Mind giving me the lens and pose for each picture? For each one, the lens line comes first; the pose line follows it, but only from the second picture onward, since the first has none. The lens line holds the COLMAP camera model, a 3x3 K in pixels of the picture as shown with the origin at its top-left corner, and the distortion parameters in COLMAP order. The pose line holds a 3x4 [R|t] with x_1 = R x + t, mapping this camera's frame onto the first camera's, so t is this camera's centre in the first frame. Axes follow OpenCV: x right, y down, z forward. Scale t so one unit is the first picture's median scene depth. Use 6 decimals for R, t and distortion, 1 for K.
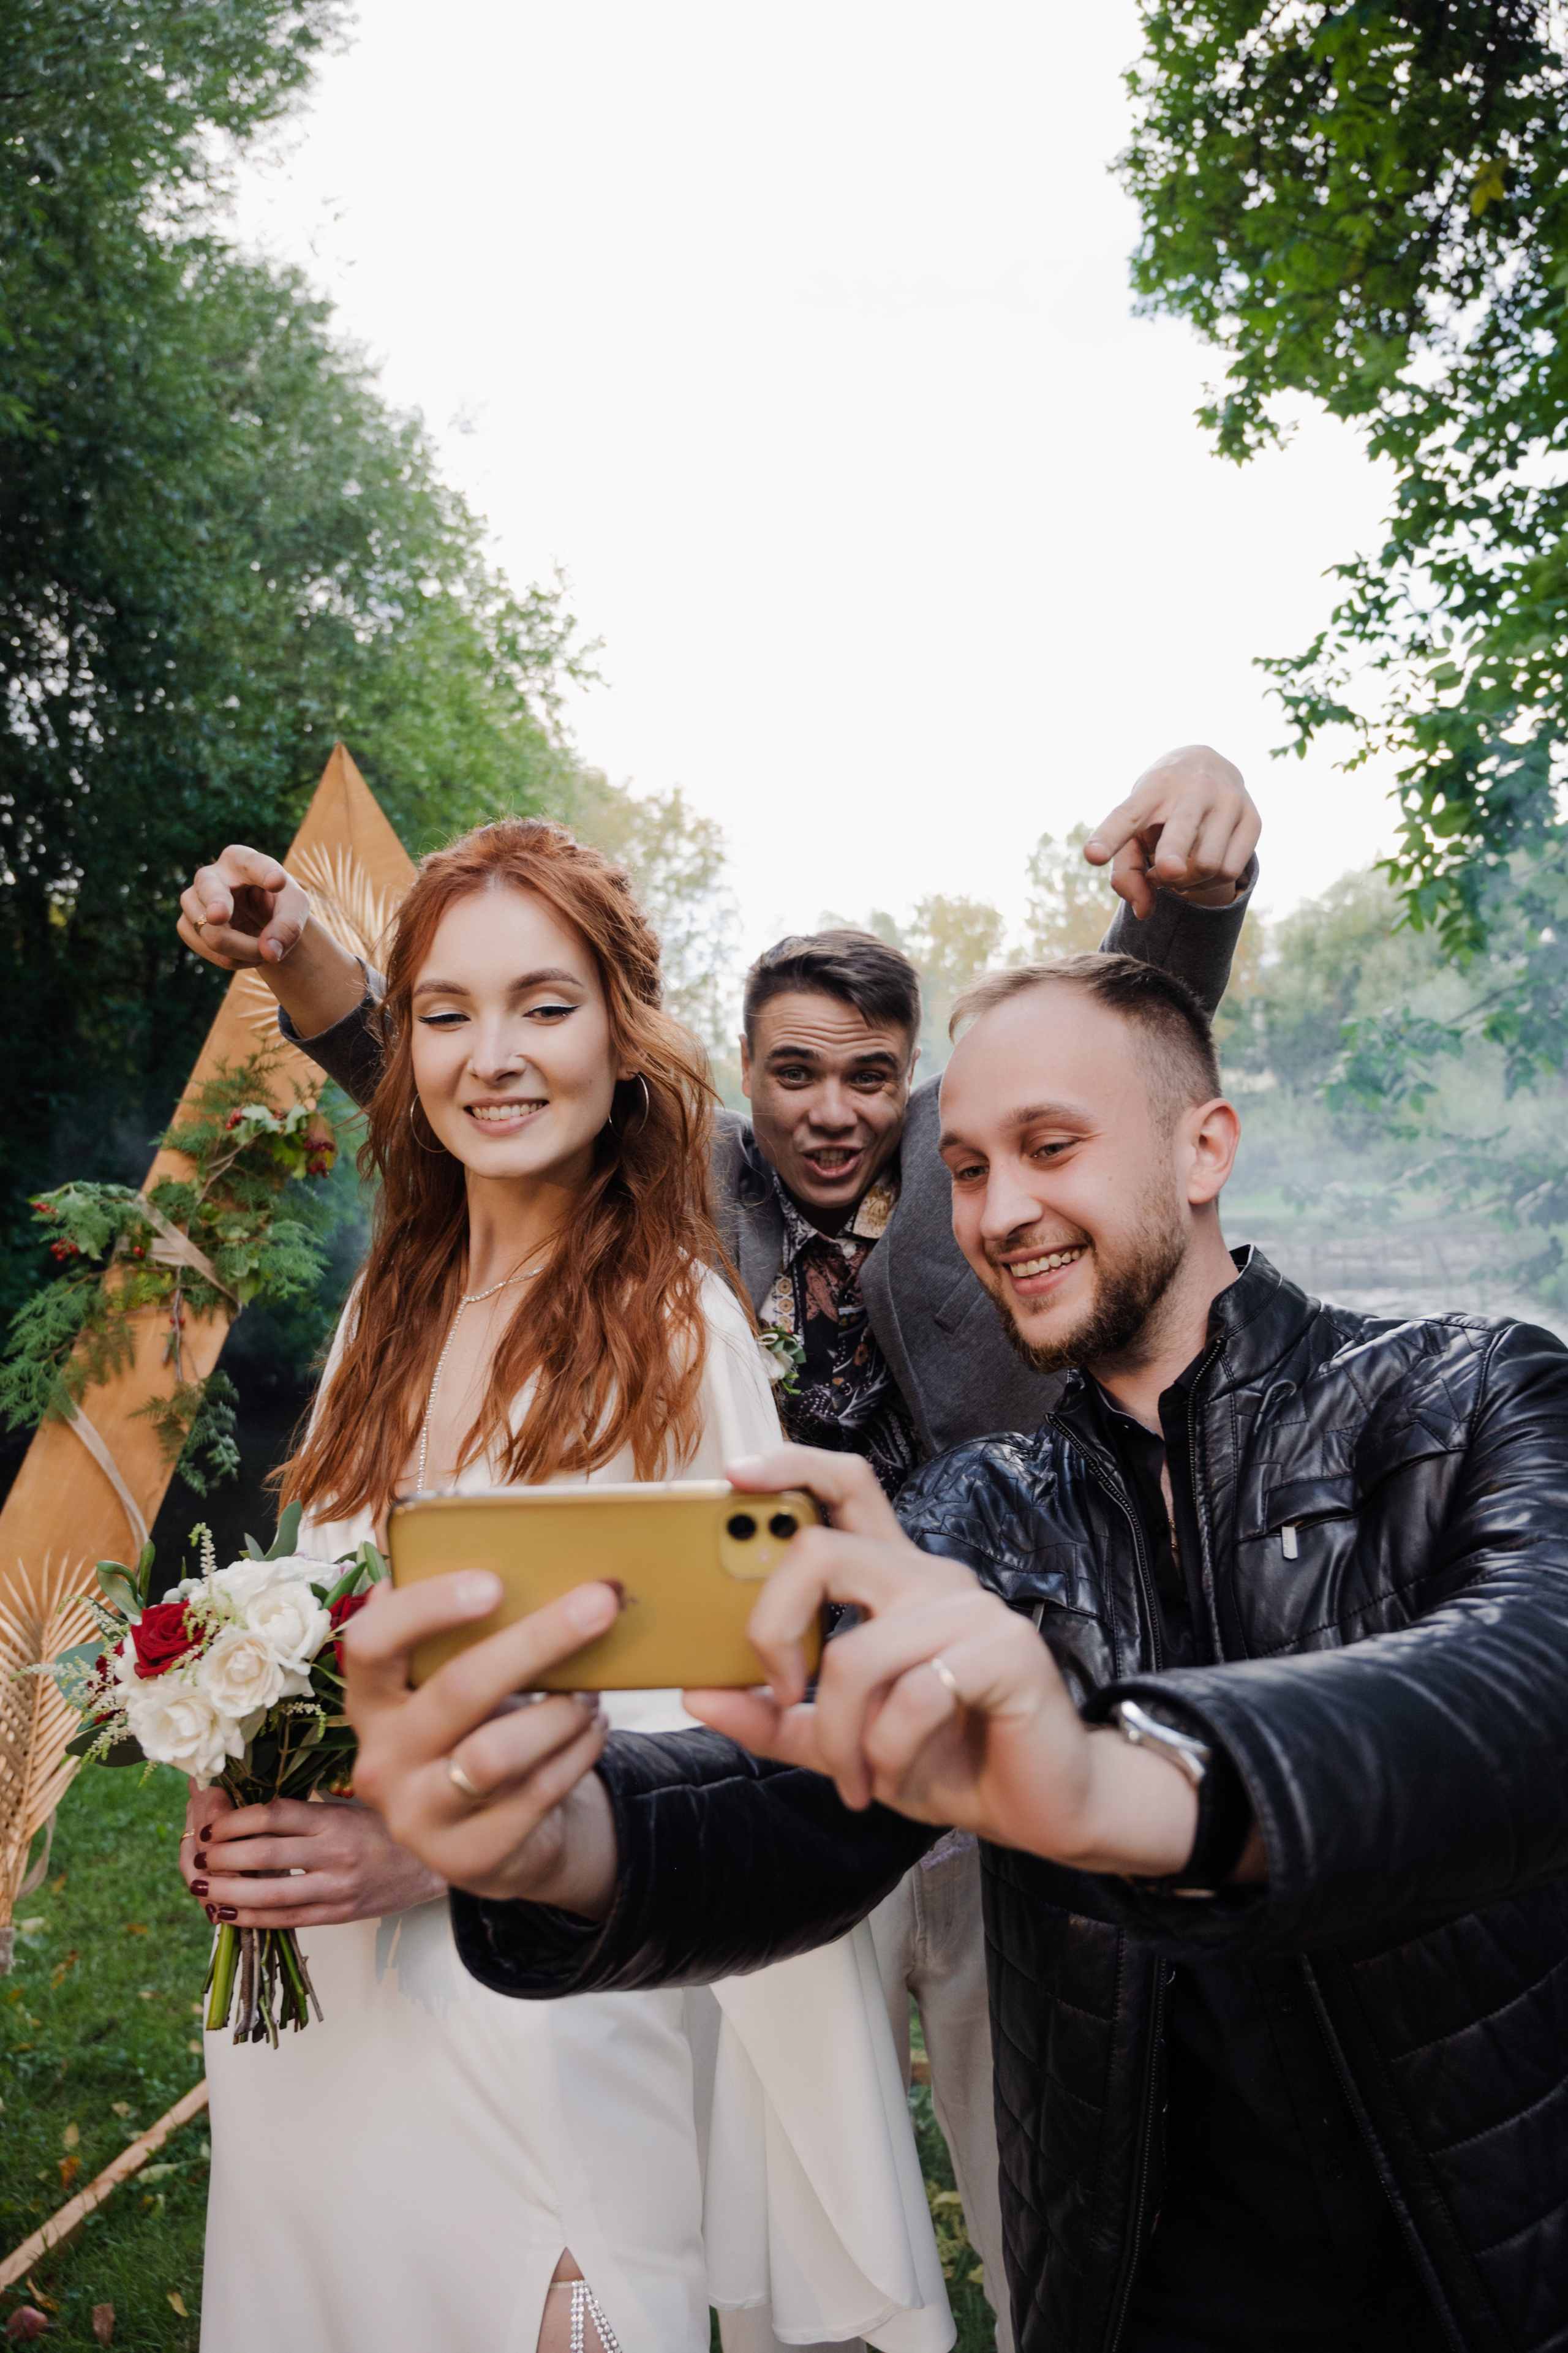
lens RADIAL K [[1587.0, 0, 770.7], [0, 1587.0, 1178.7], [0, 0, 1]] dist [-0.011435, 0.003683]
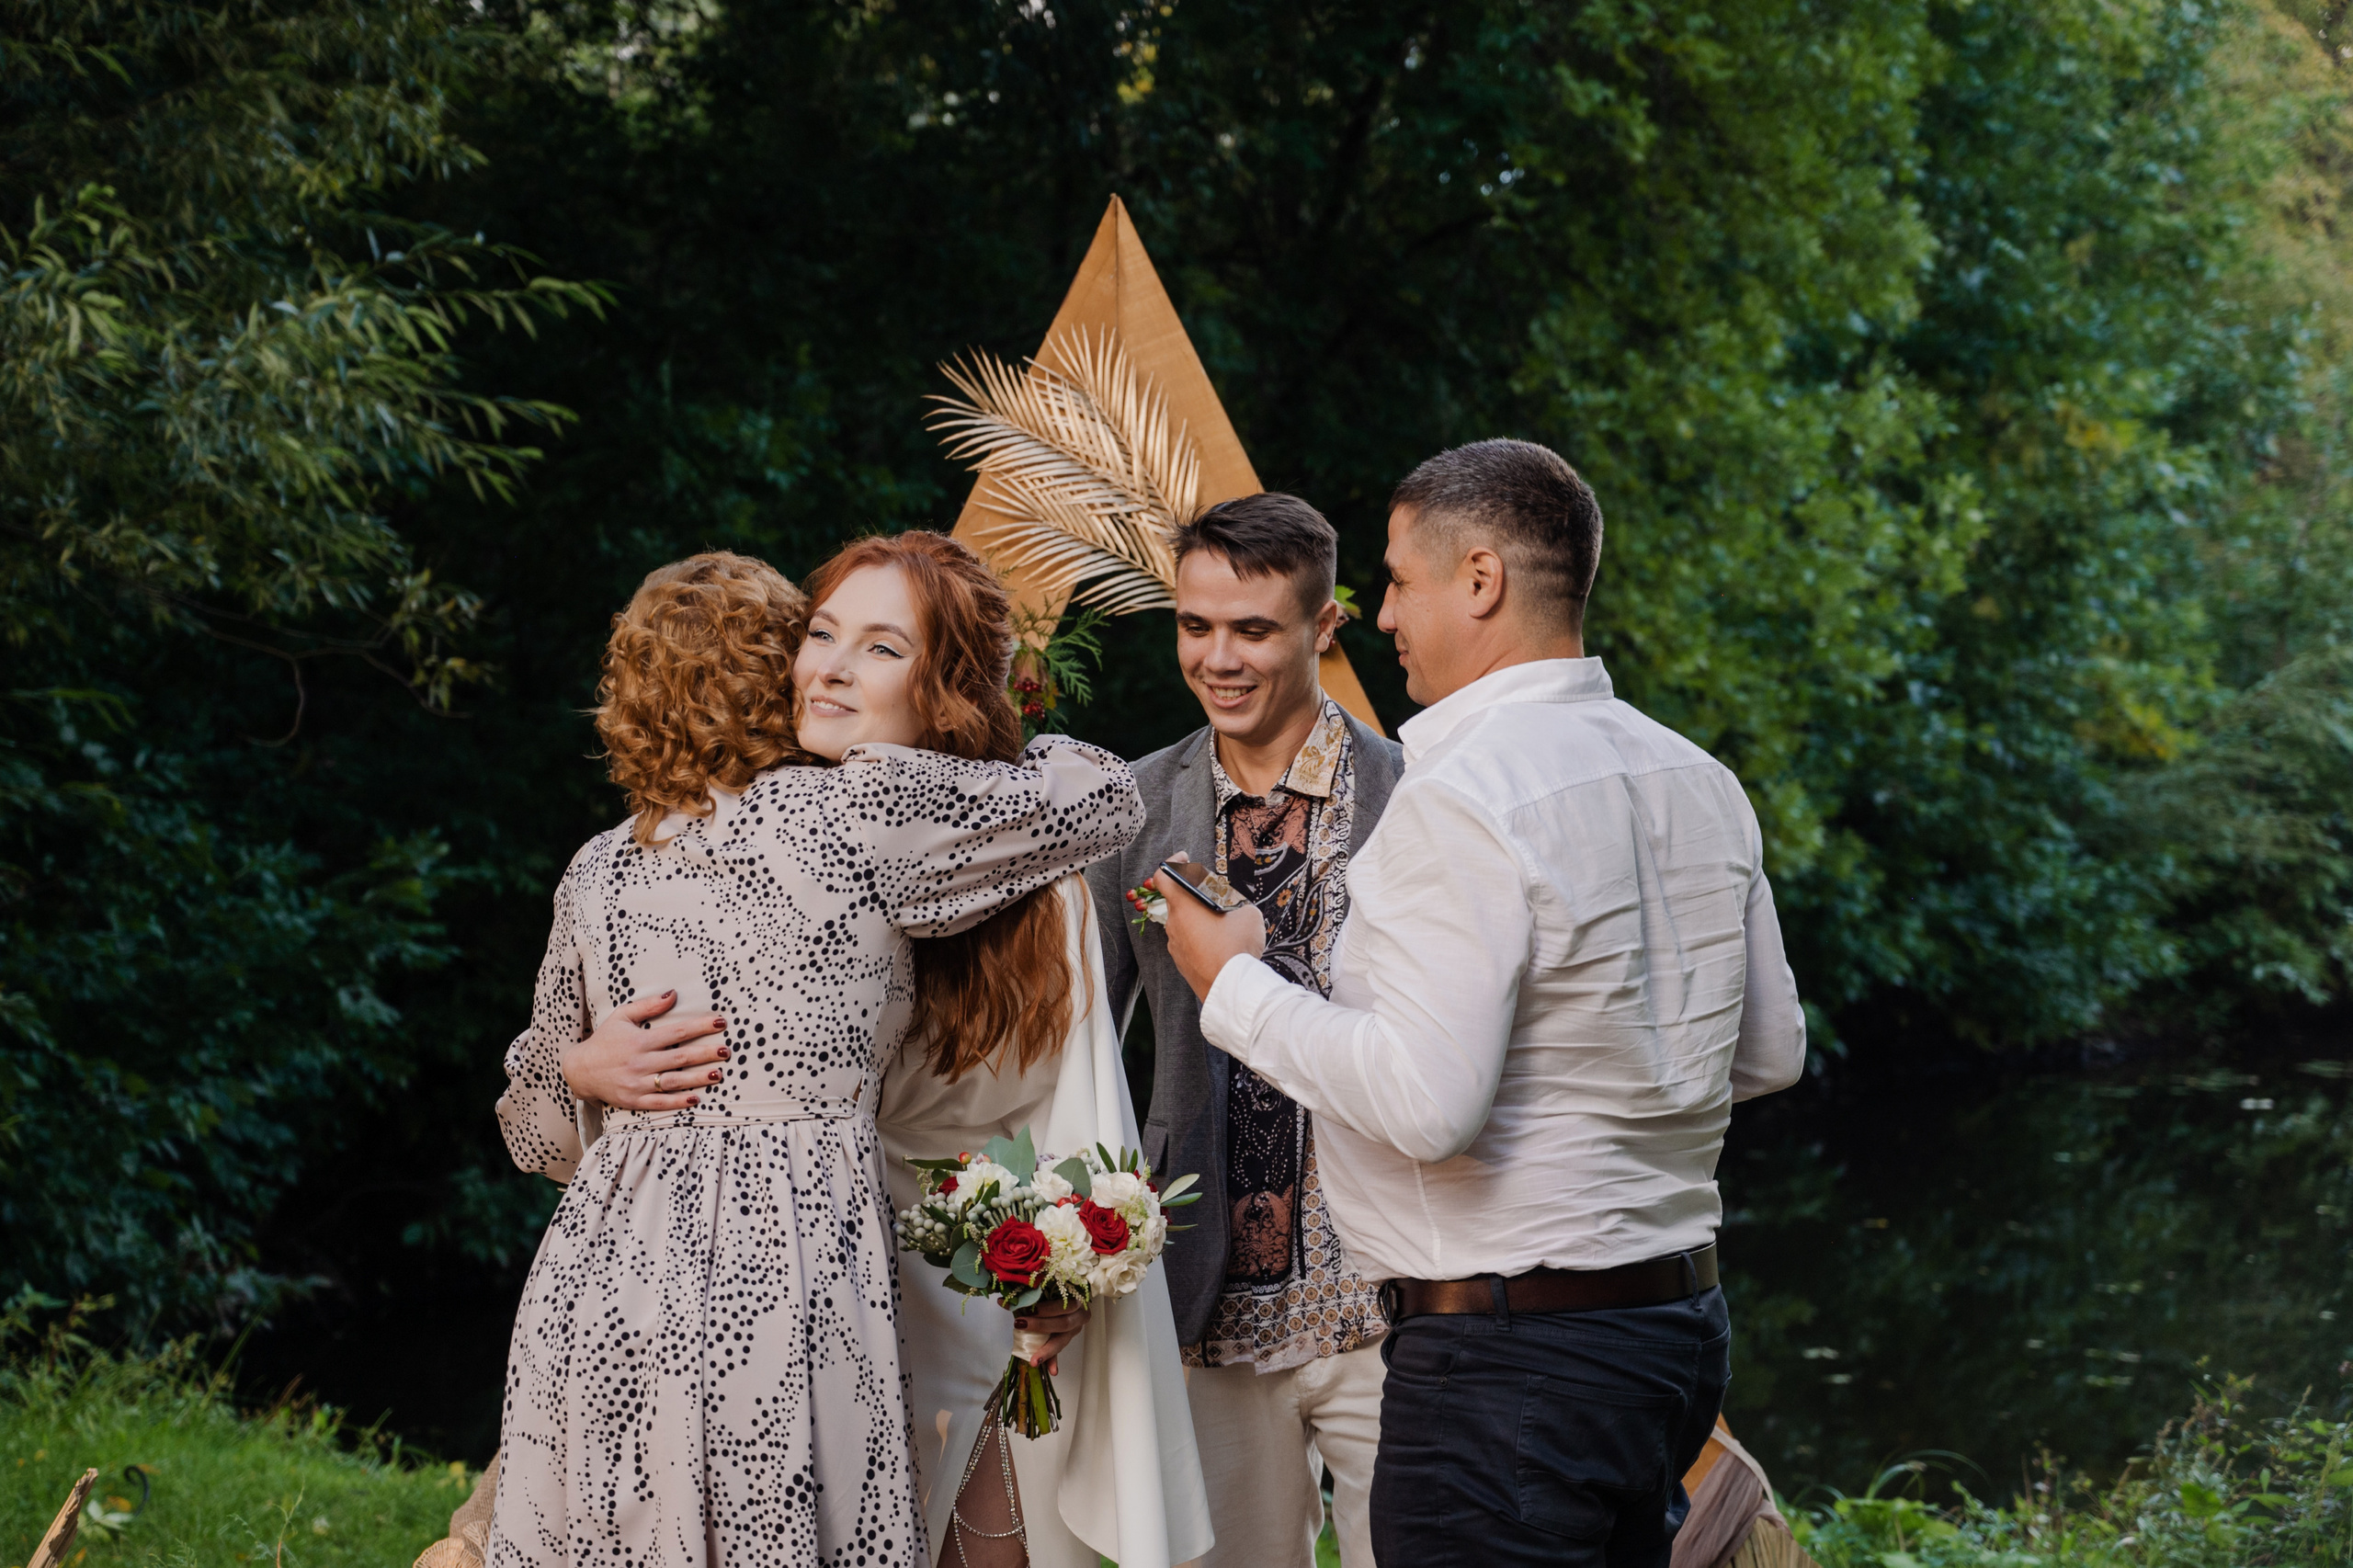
lens RADIAL K [[4189.7, 0, 1168.8], [0, 4189.7, 797.1], [0, 0, 1]] dist [0.033702, -0.203328]
pose [[0.910581, 0.041773, -0.411214, 0.776470], [-0.030428, 0.998955, 0.034098, -0.040319], [0.412209, -0.018537, 0.910901, -1.160813]]
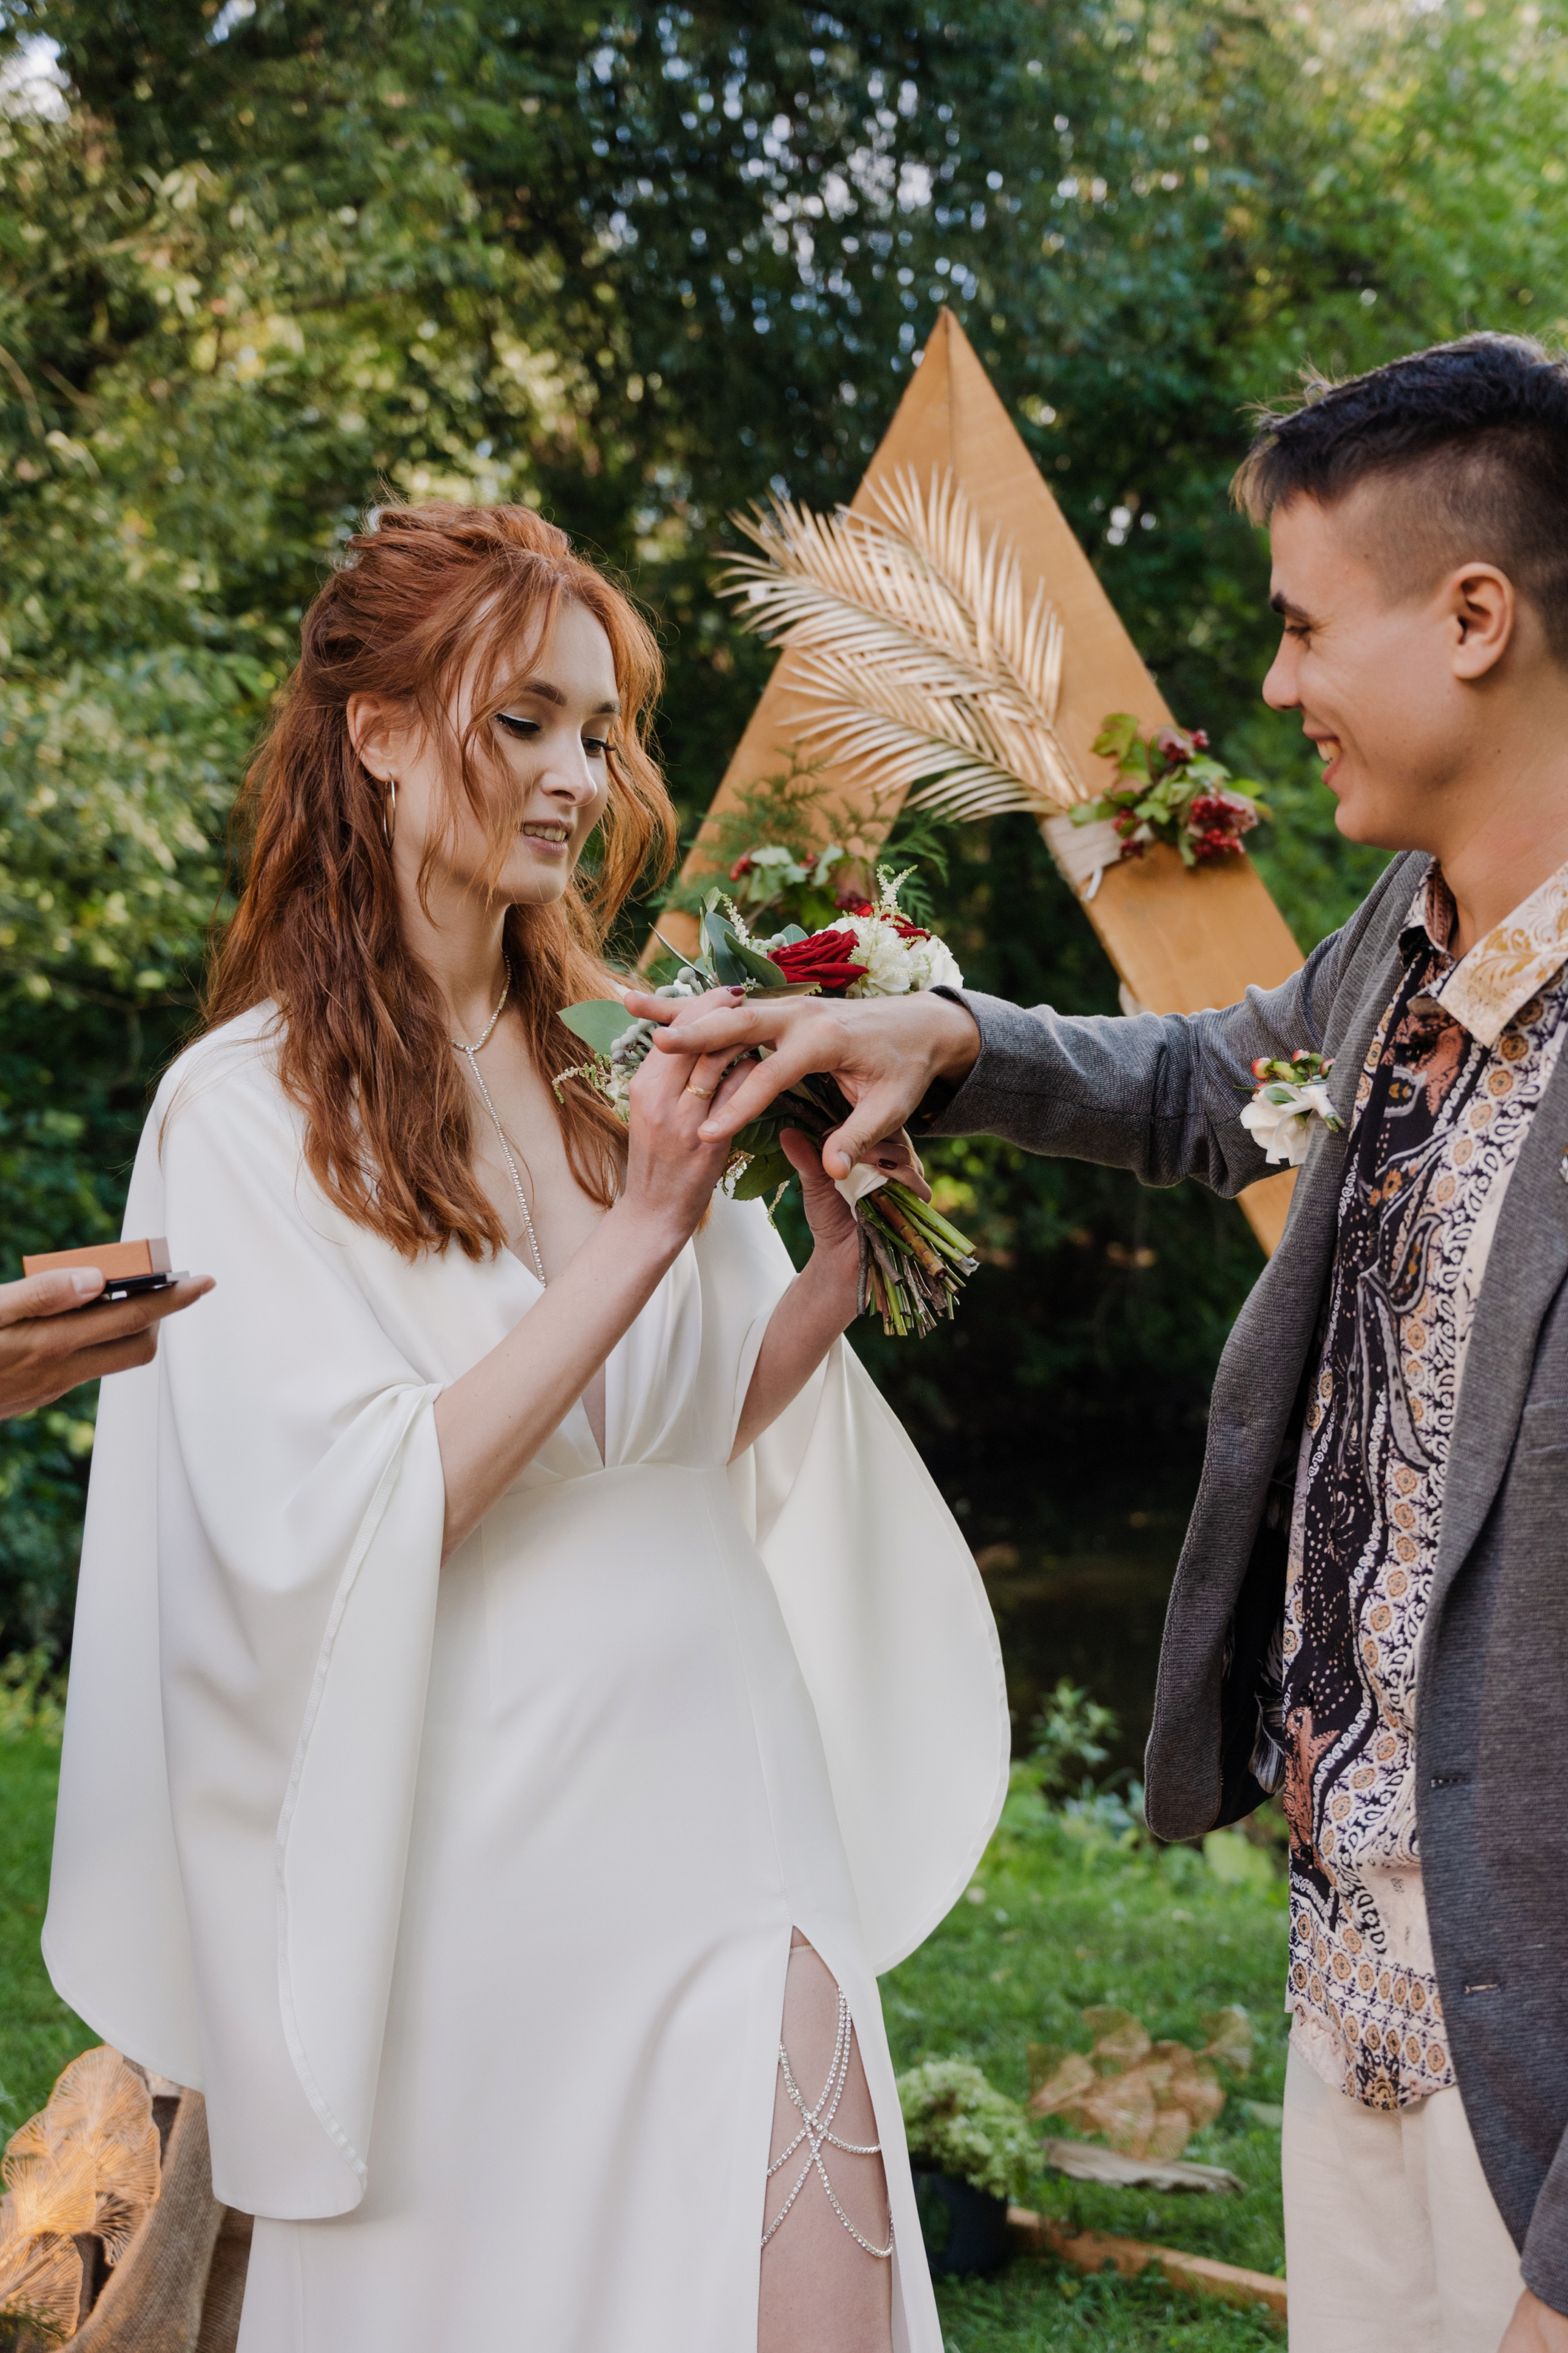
lens RADIAL K [[3111.2, 0, 795.9], [0, 3111.2, 1171.4], [0, 0, 1]] dist [-0.010271, 0.001729]
pose [[0.896379, 0.024543, -0.442609, 0.299630], [-0.010034, 0.999334, 0.035092, 0.049286], [0.443176, -0.027014, 0.896028, -0.248257]]
